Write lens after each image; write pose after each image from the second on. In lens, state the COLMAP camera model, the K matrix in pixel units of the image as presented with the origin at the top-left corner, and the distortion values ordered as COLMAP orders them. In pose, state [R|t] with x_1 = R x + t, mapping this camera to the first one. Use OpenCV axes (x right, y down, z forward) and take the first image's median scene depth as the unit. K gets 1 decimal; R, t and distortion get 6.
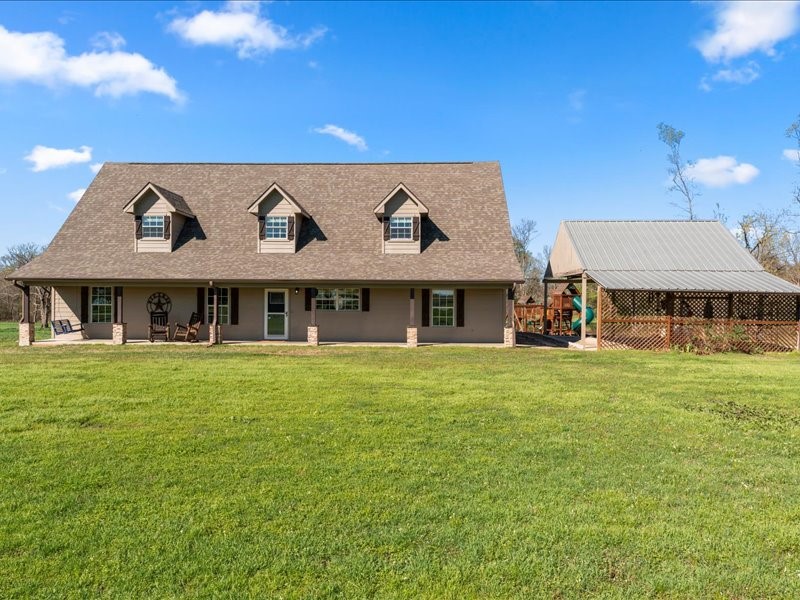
lens RADIAL K [[568.3, 0, 400.9], [0, 568.3, 300.3], [0, 0, 1]] dist [0.001390, 0.000012]
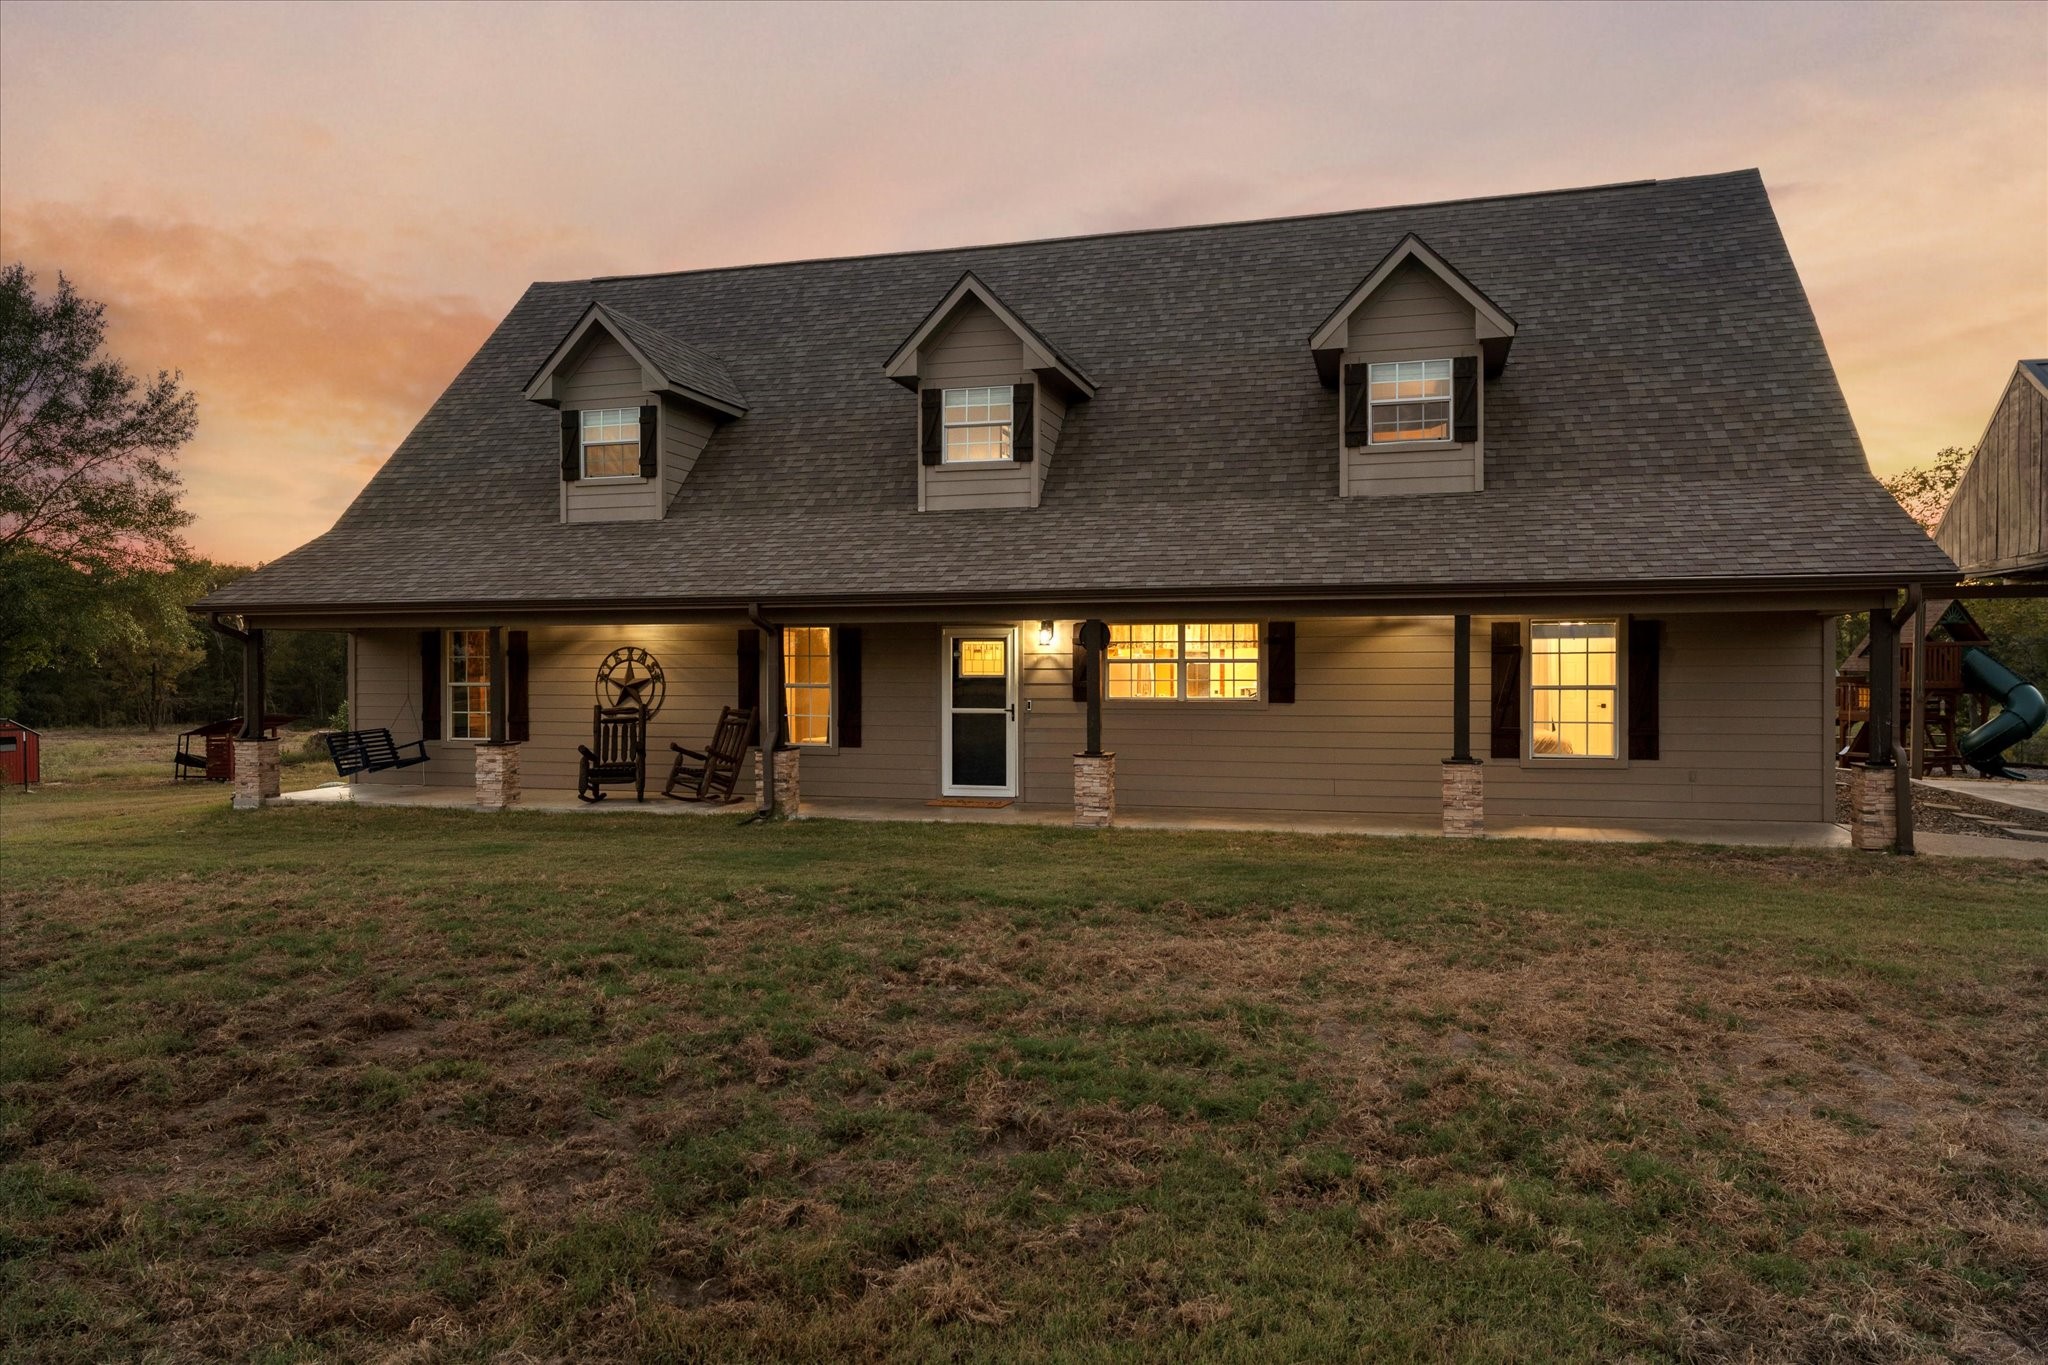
lens RADIAL K [[1436.1, 0, 1026.8], [0, 1436.1, 678.0], [0, 0, 1]] dist [-0.032750, -0.000097]
pose [[0.972069, -0.005597, -0.234627, -0.017418], [0.005971, 0.999982, 0.000882, 0.004868], [0.234618, -0.002258, 0.972085, 0.270341]]
